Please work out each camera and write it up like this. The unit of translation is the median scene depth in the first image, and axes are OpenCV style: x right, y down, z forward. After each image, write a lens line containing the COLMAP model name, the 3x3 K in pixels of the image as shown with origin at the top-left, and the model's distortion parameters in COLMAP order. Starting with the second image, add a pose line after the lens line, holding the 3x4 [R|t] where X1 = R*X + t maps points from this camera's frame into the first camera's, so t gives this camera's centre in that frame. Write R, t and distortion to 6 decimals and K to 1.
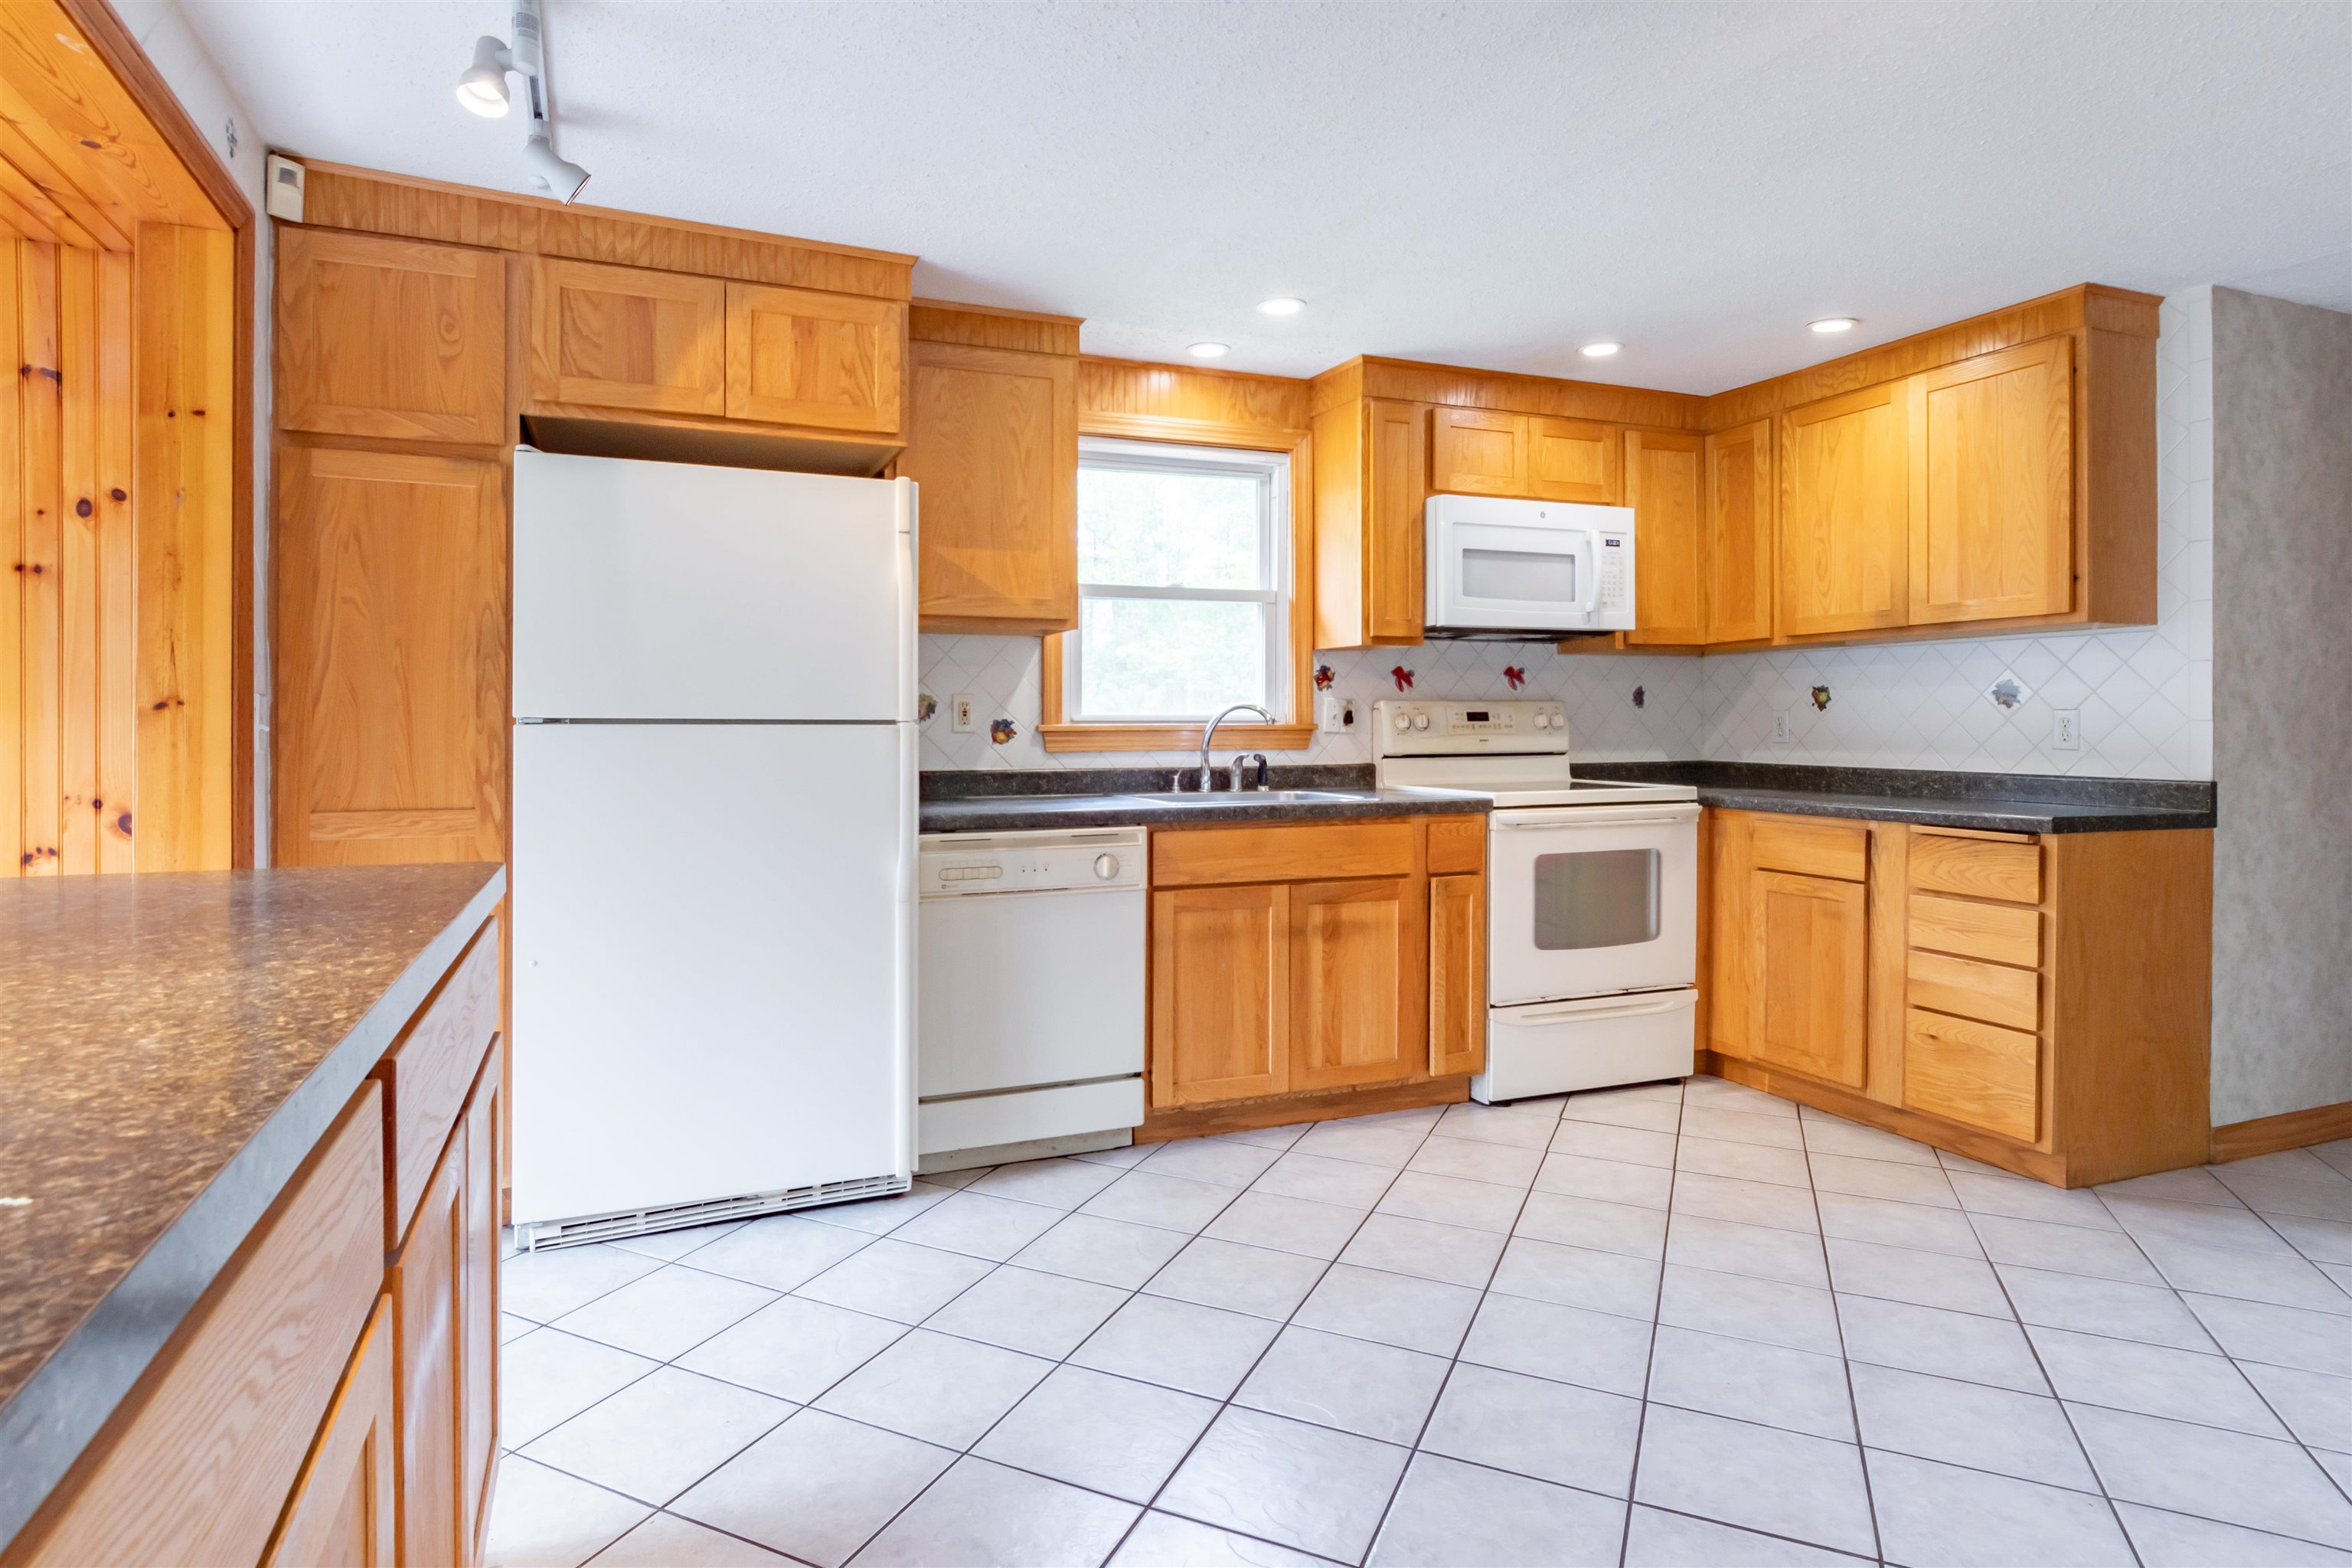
lens RADIAL K [[1250.4, 0, 1133.1], [0, 1250.4, 734.3], [0, 0, 1]] dist [0.003977, -0.000469]
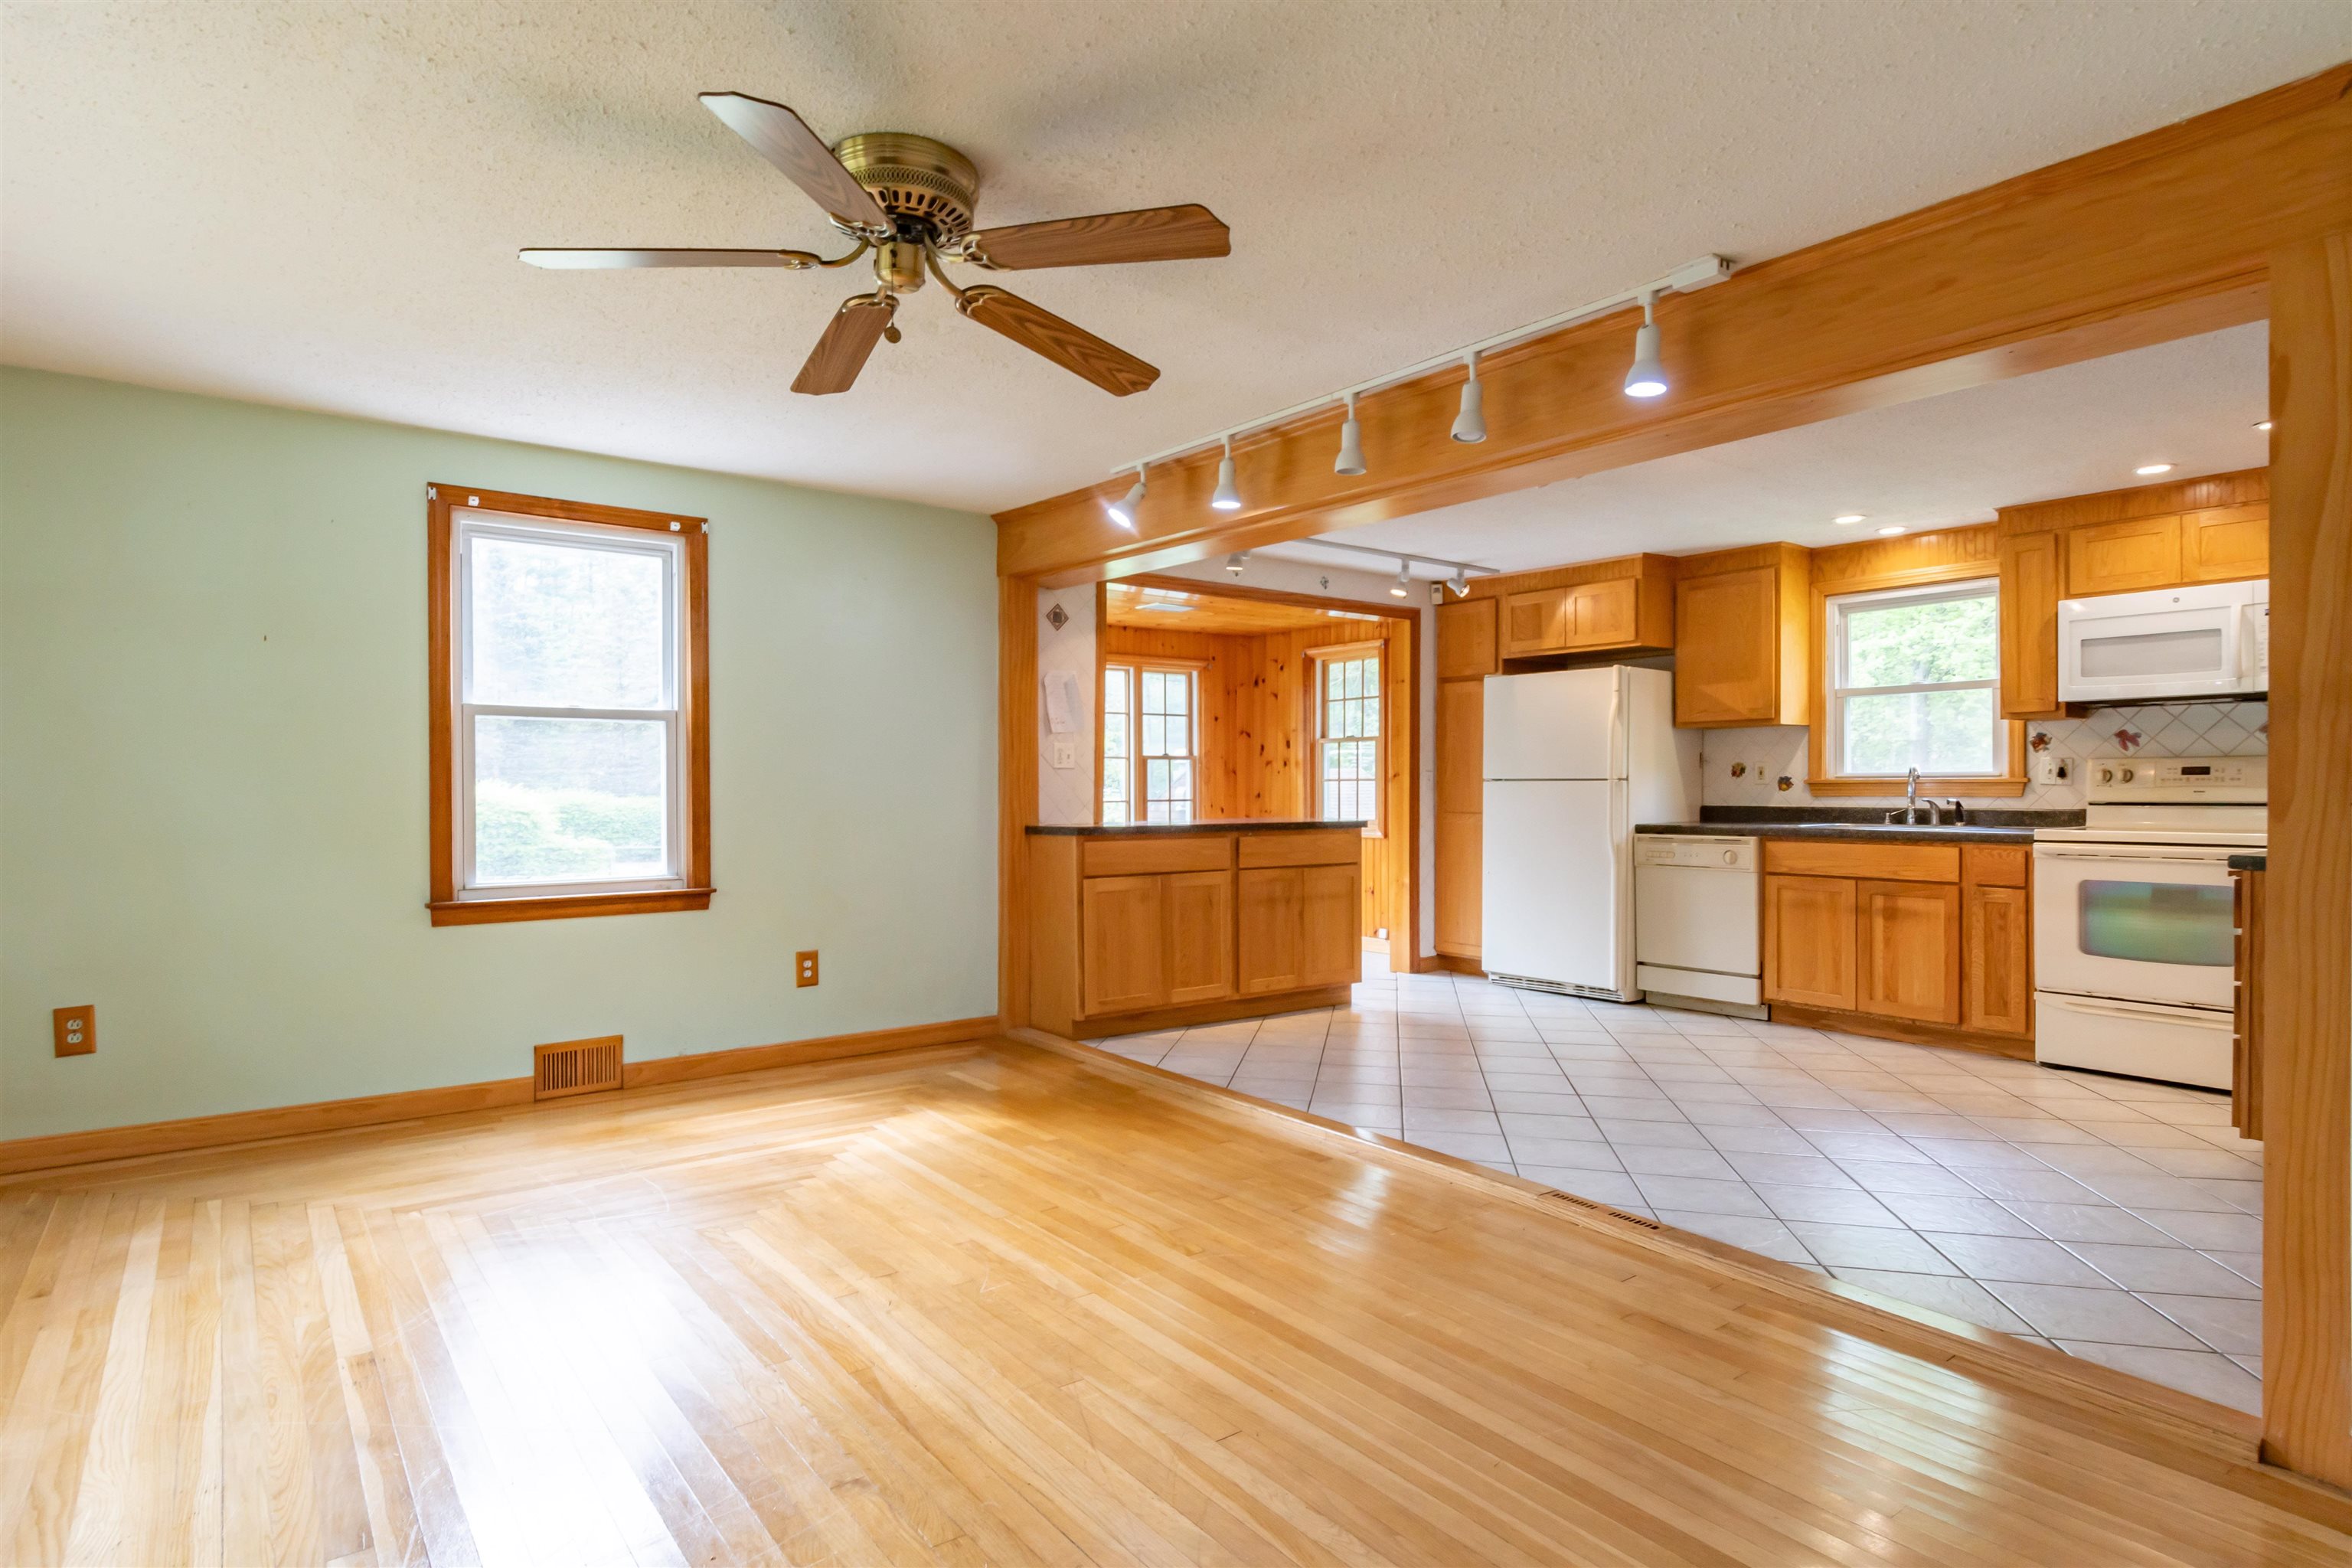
lens RADIAL K [[1307.8, 0, 1176.0], [0, 1307.8, 784.0], [0, 0, 1]] dist [-0.000783, -0.000011]
pose [[0.278115, 0.000637, -0.960548, 1.433452], [-0.002295, 0.999997, -0.000001, 0.000261], [0.960545, 0.002205, 0.278116, -0.282932]]
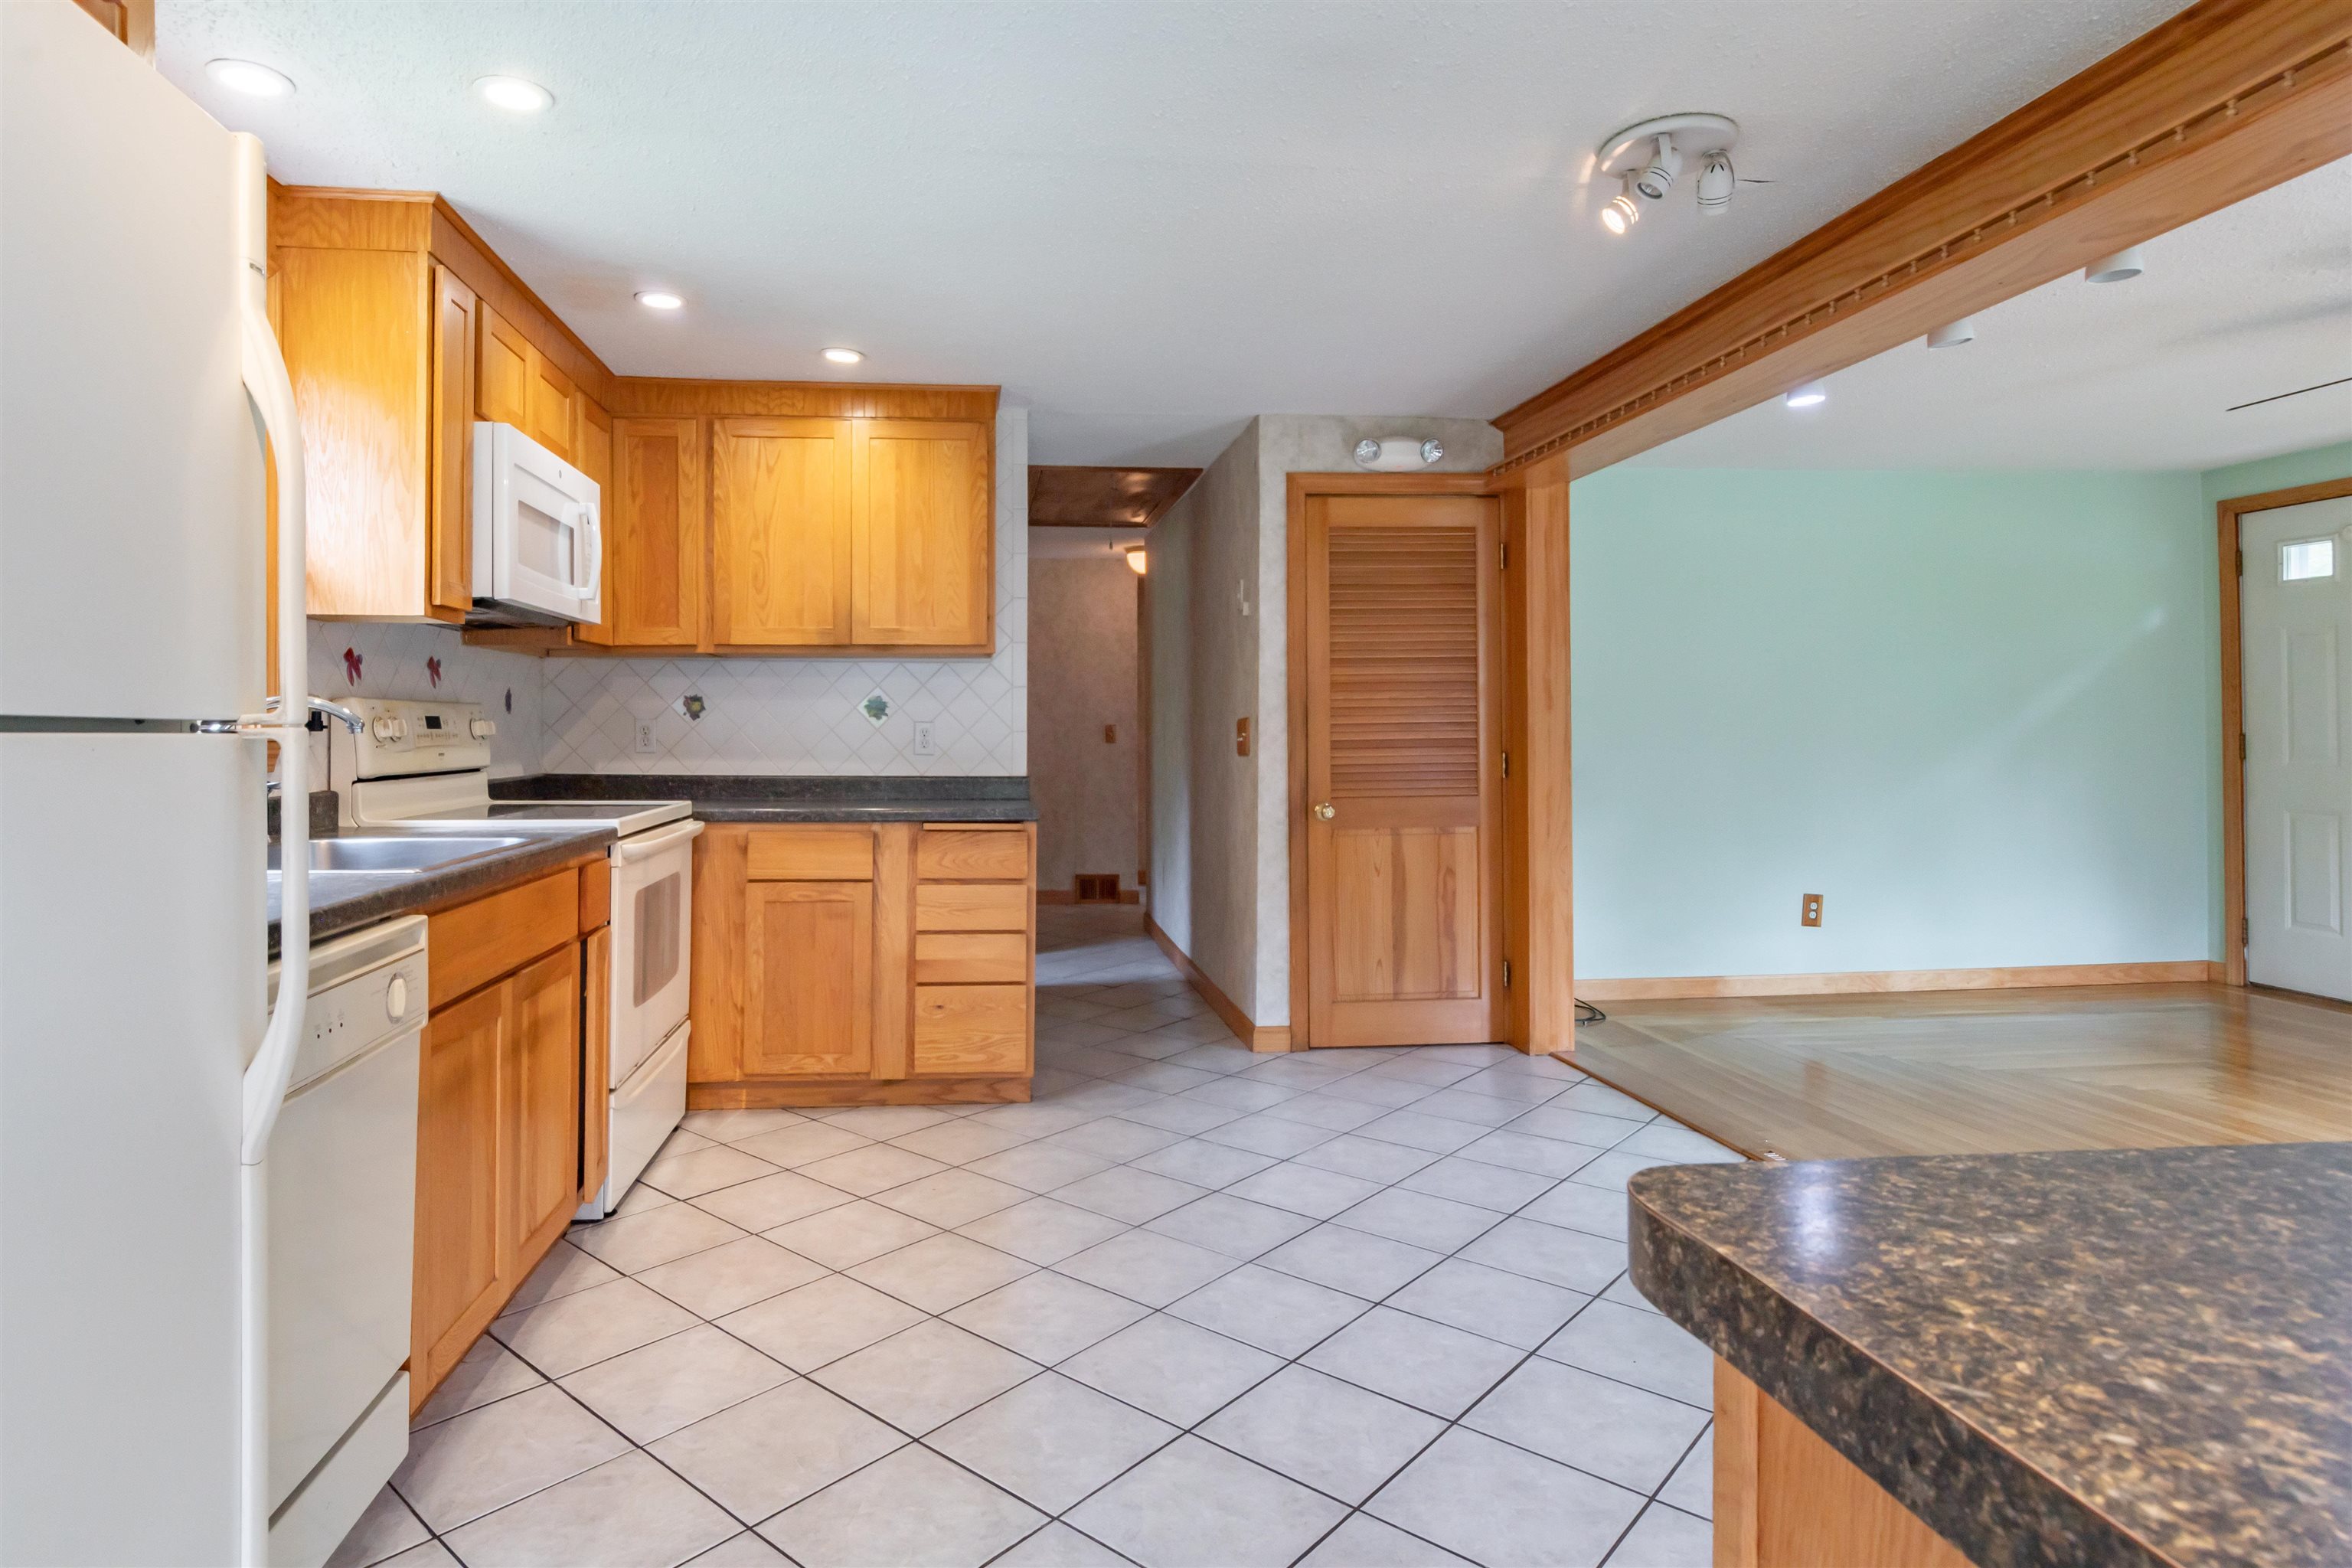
lens RADIAL K [[1263.7, 0, 1096.5], [0, 1263.7, 730.1], [0, 0, 1]] dist [0.001153, -0.000521]
pose [[0.296580, 0.004222, 0.954999, -0.401339], [0.005525, 0.999966, -0.006137, -0.003455], [-0.954992, 0.007097, 0.296547, 0.490865]]
